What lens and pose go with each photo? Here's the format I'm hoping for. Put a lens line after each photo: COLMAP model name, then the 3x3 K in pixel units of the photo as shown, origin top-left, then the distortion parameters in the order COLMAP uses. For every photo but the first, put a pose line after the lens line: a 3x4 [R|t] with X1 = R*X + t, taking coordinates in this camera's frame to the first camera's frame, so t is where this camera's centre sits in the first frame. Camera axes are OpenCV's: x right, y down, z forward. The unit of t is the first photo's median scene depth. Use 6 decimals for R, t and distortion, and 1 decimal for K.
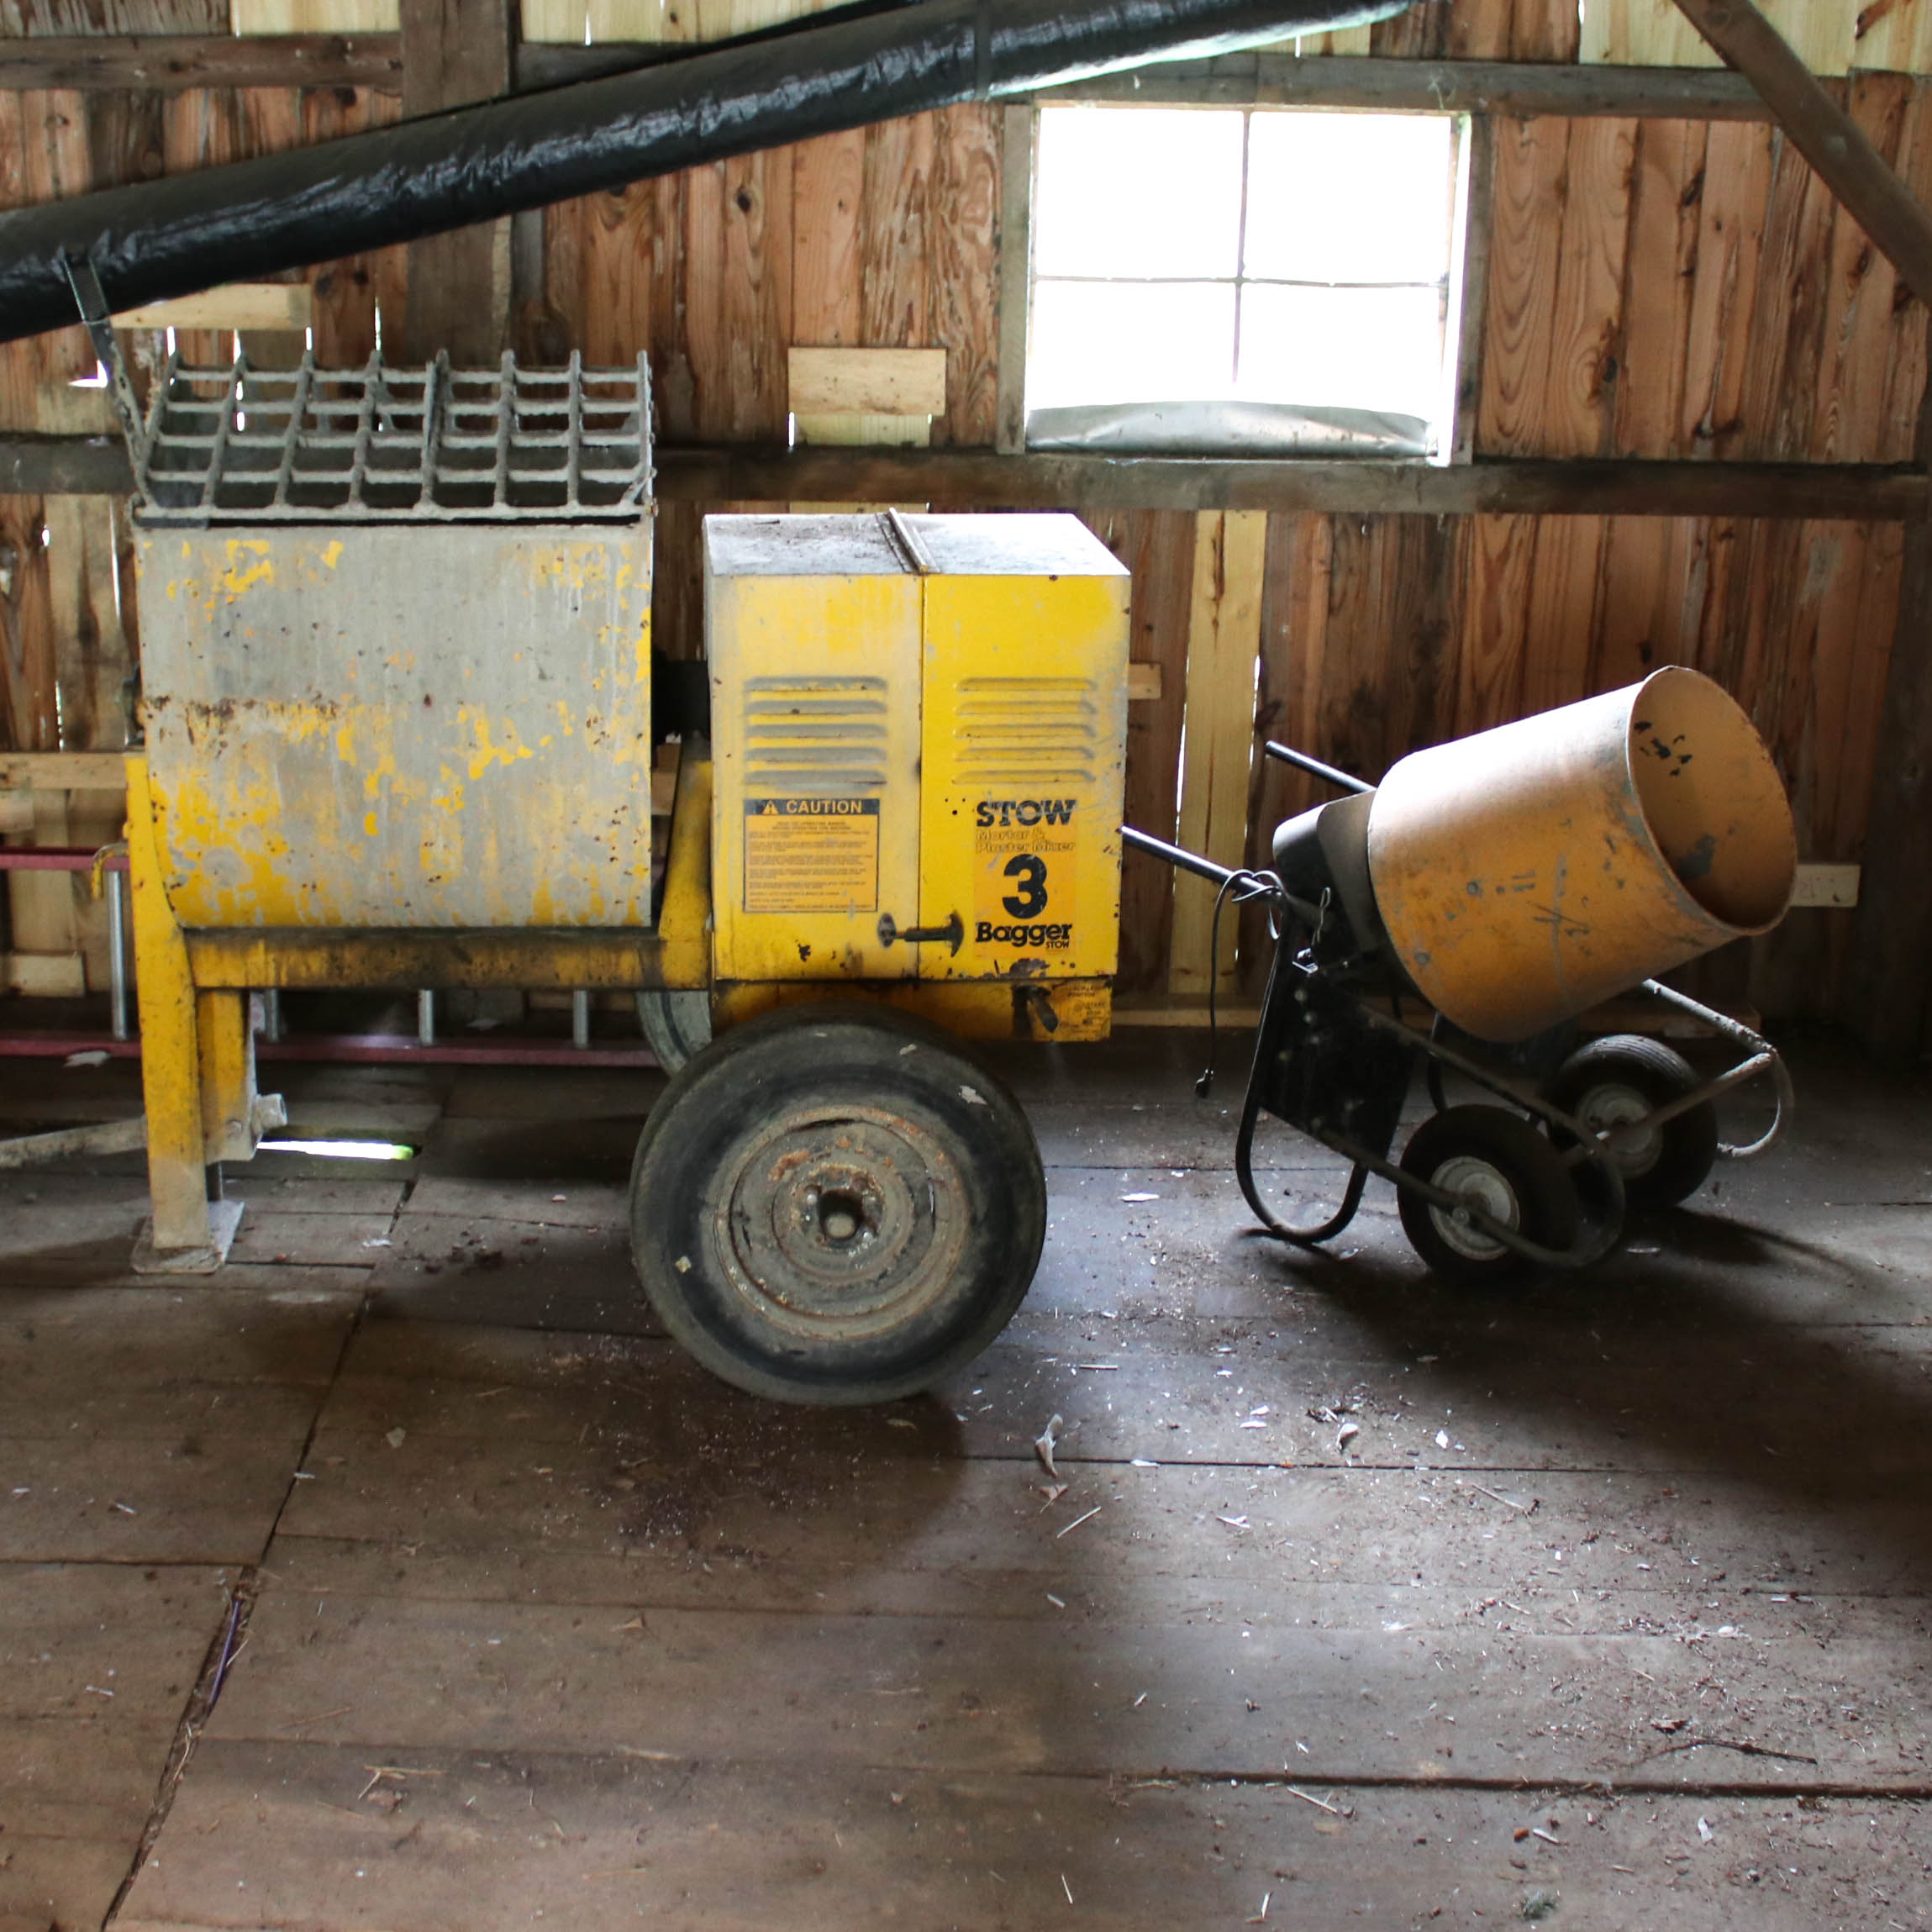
lens RADIAL K [[2817.9, 0, 781.5], [0, 2817.9, 911.8], [0, 0, 1]] dist [-0.144646, 0.000000]
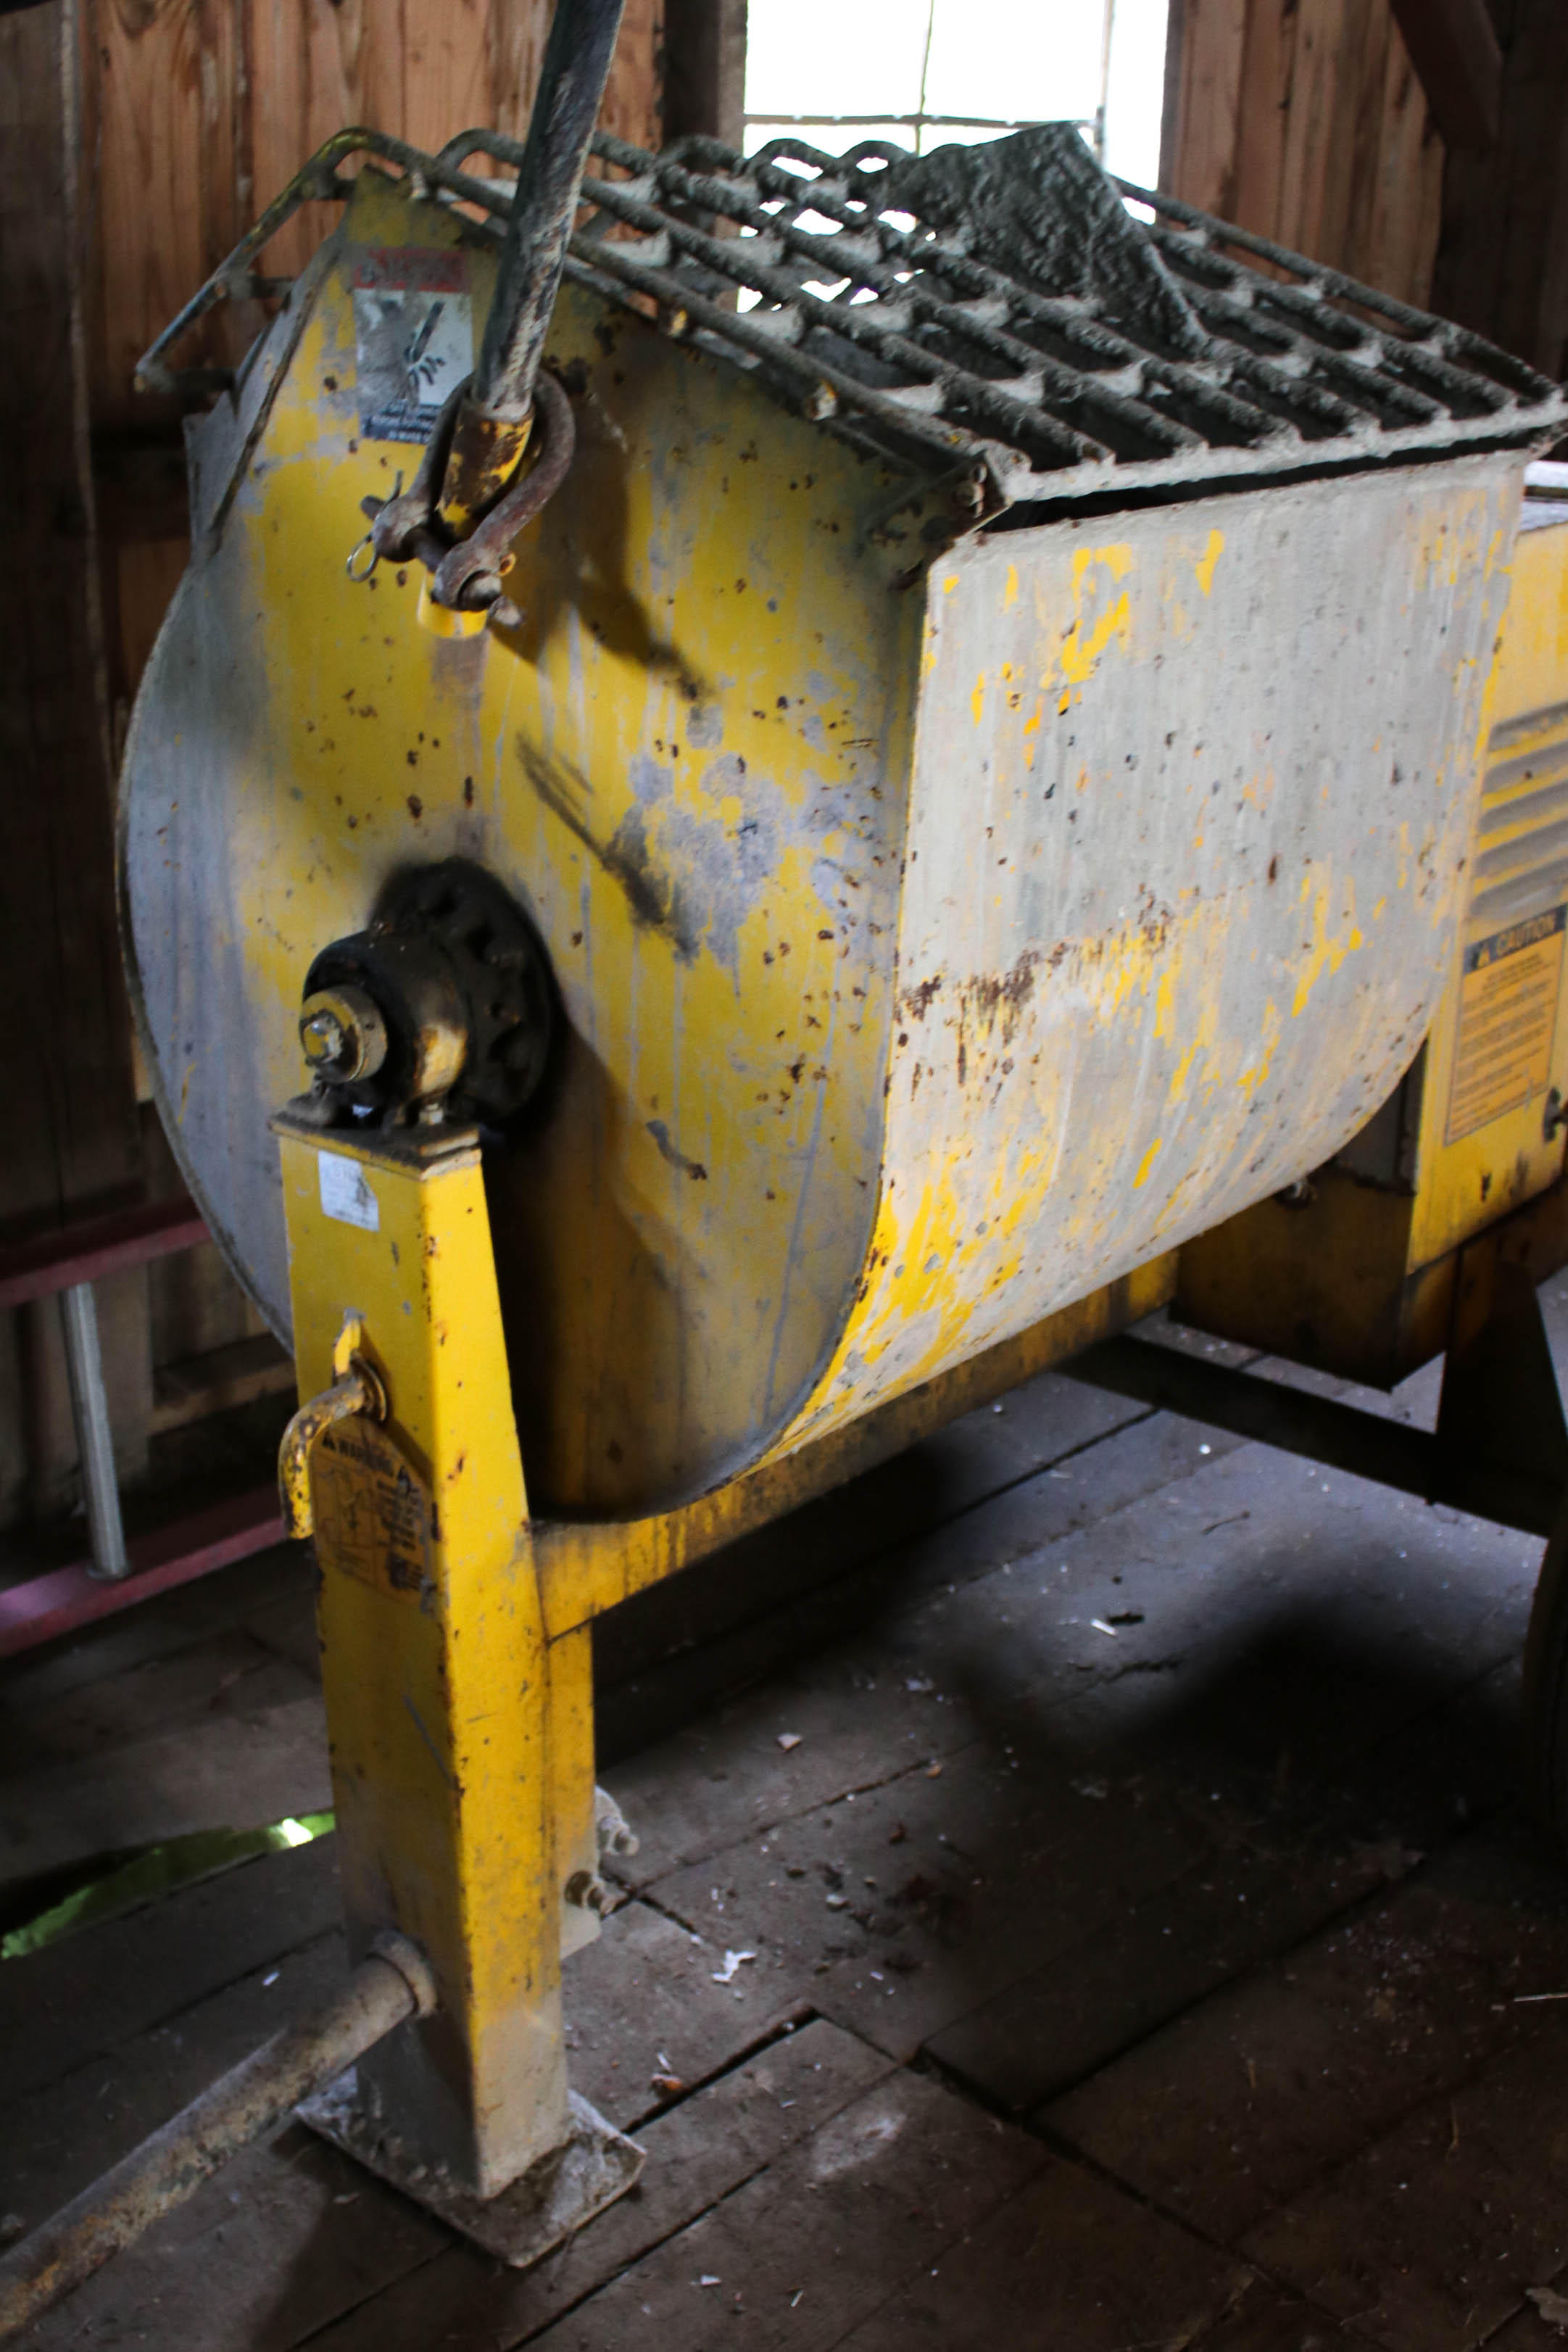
lens RADIAL K [[2601.0, 0, 639.3], [0, 2601.0, 1245.5], [0, 0, 1]] dist [-0.109639, 0.000000]
pose [[0.718741, -0.283149, 0.635010, -0.442360], [0.217112, 0.959049, 0.181898, -0.104977], [-0.660510, 0.007131, 0.750783, 0.683847]]
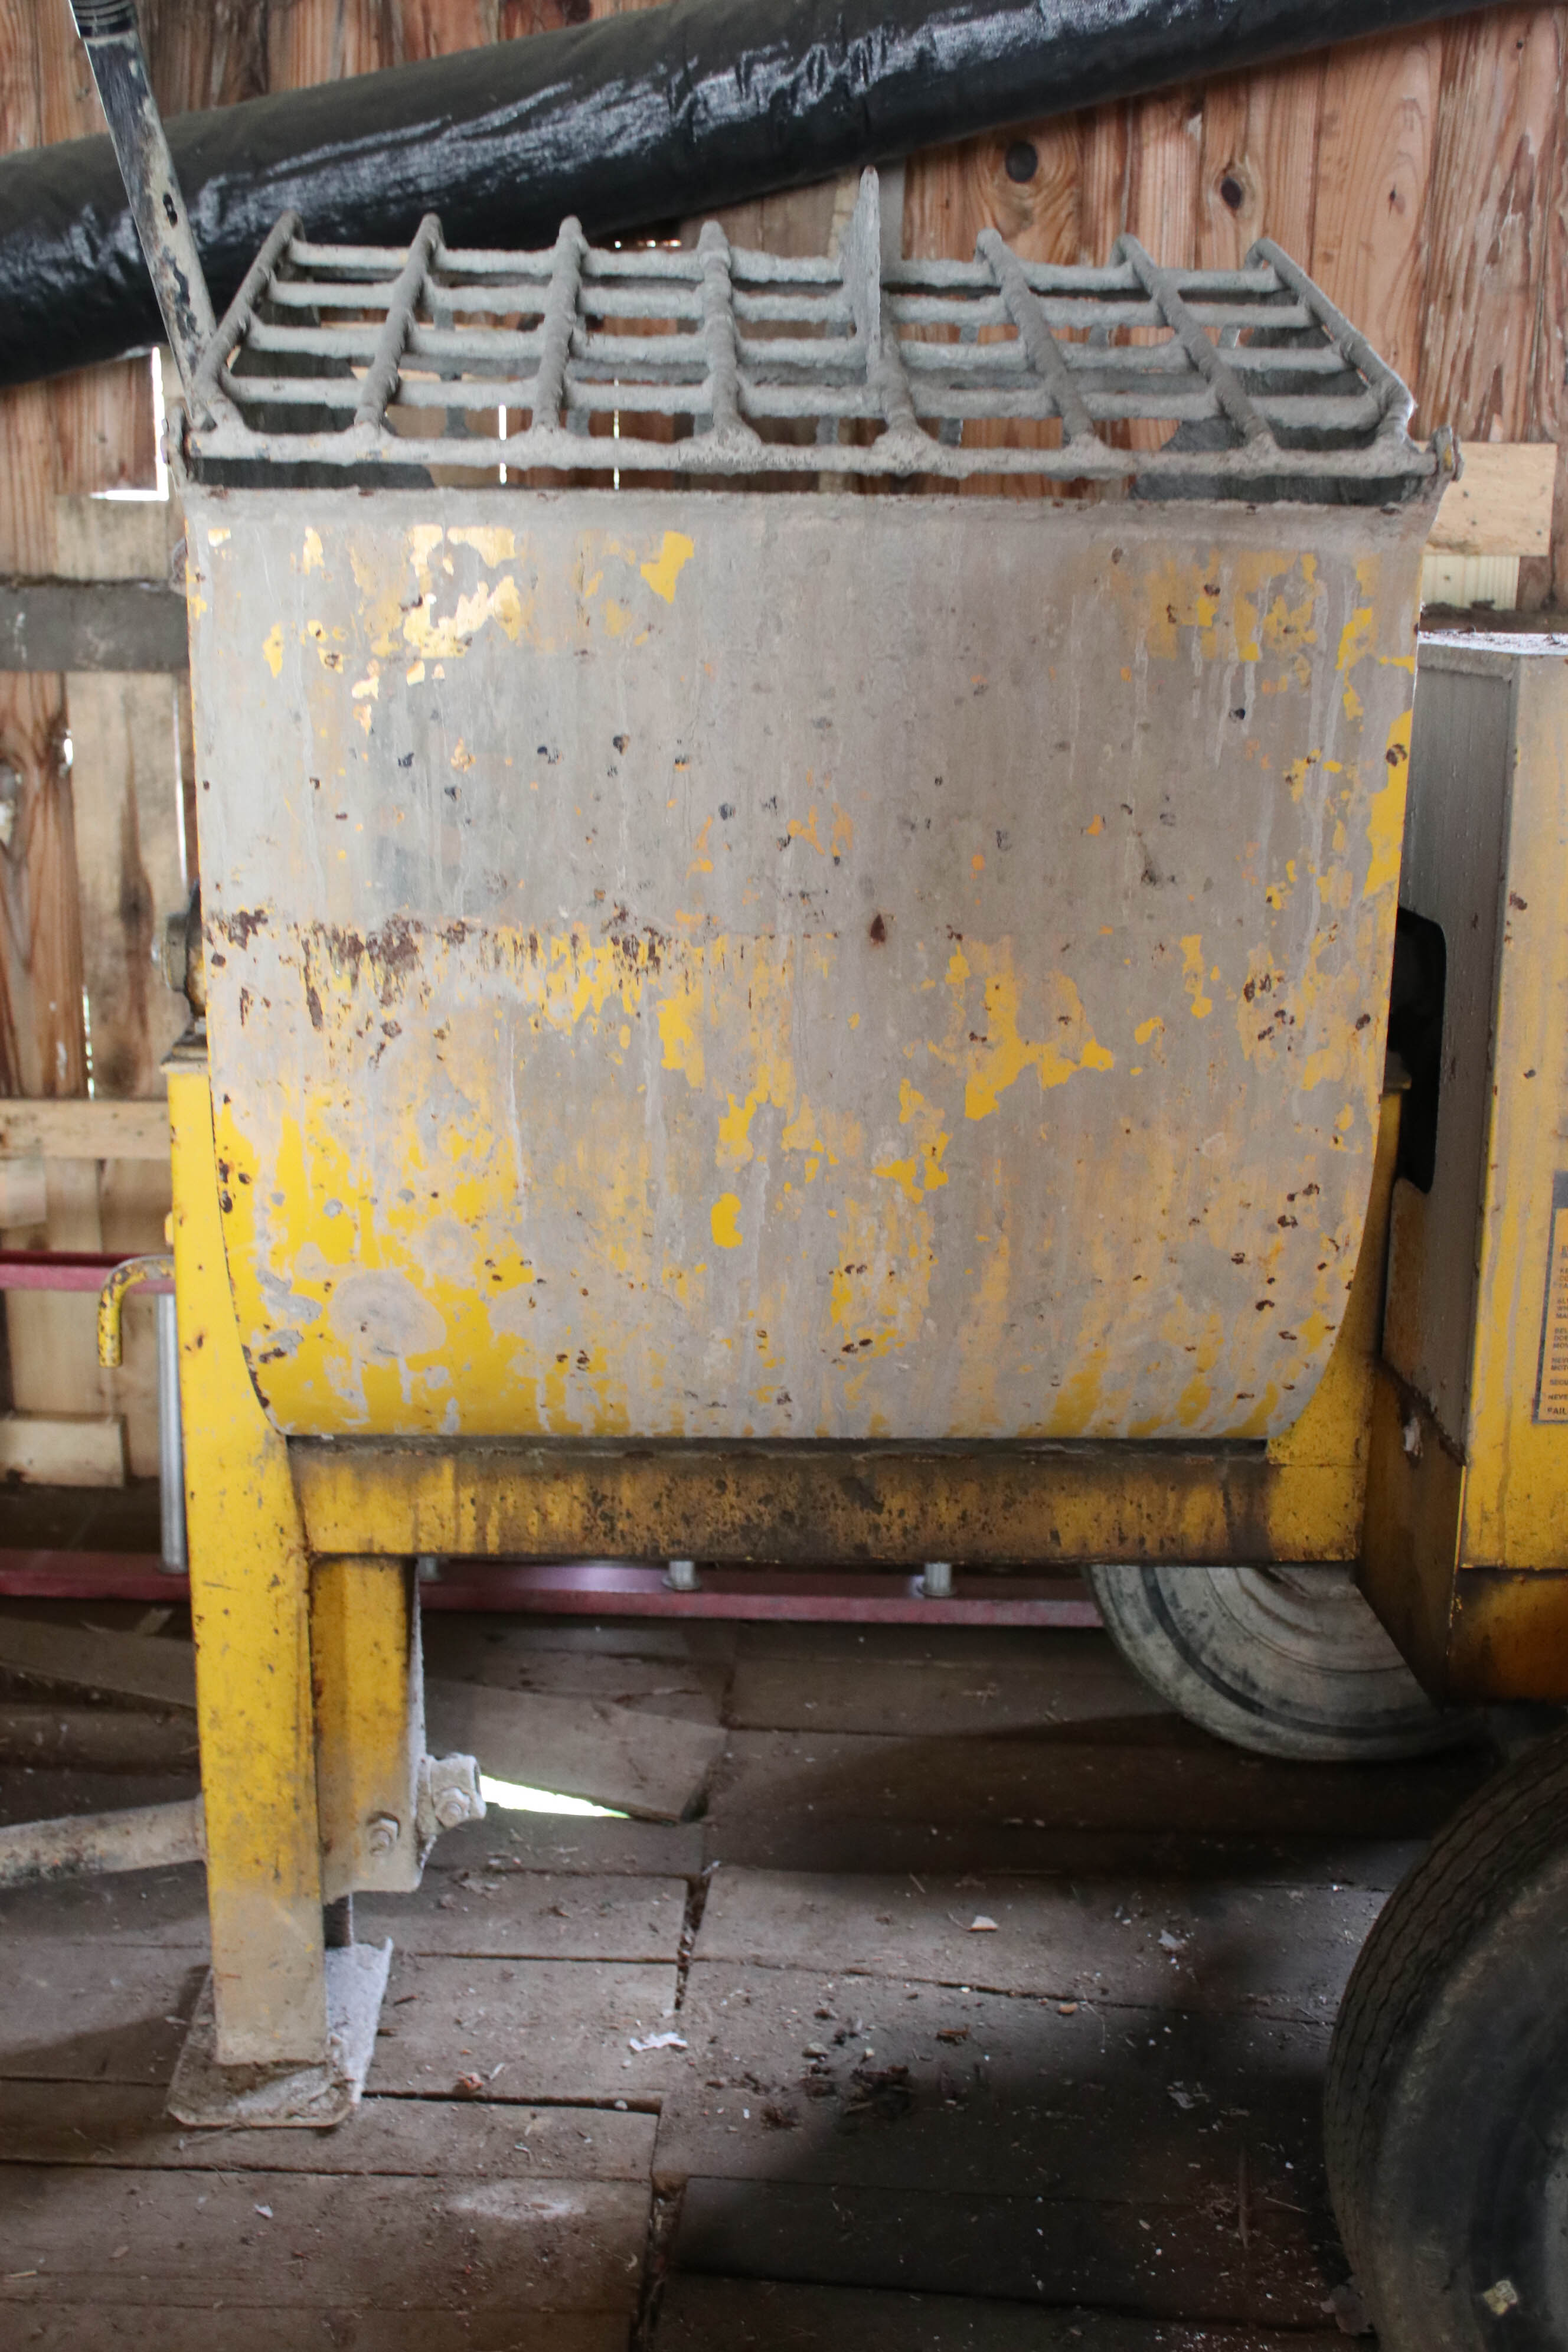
lens RADIAL K [[2501.7, 0, 740.7], [0, 2501.7, 1173.3], [0, 0, 1]] dist [-0.077995, 0.000000]
pose [[0.999618, 0.007791, -0.026509, -0.124100], [-0.009105, 0.998717, -0.049812, -0.017994], [0.026087, 0.050034, 0.998407, 0.569734]]
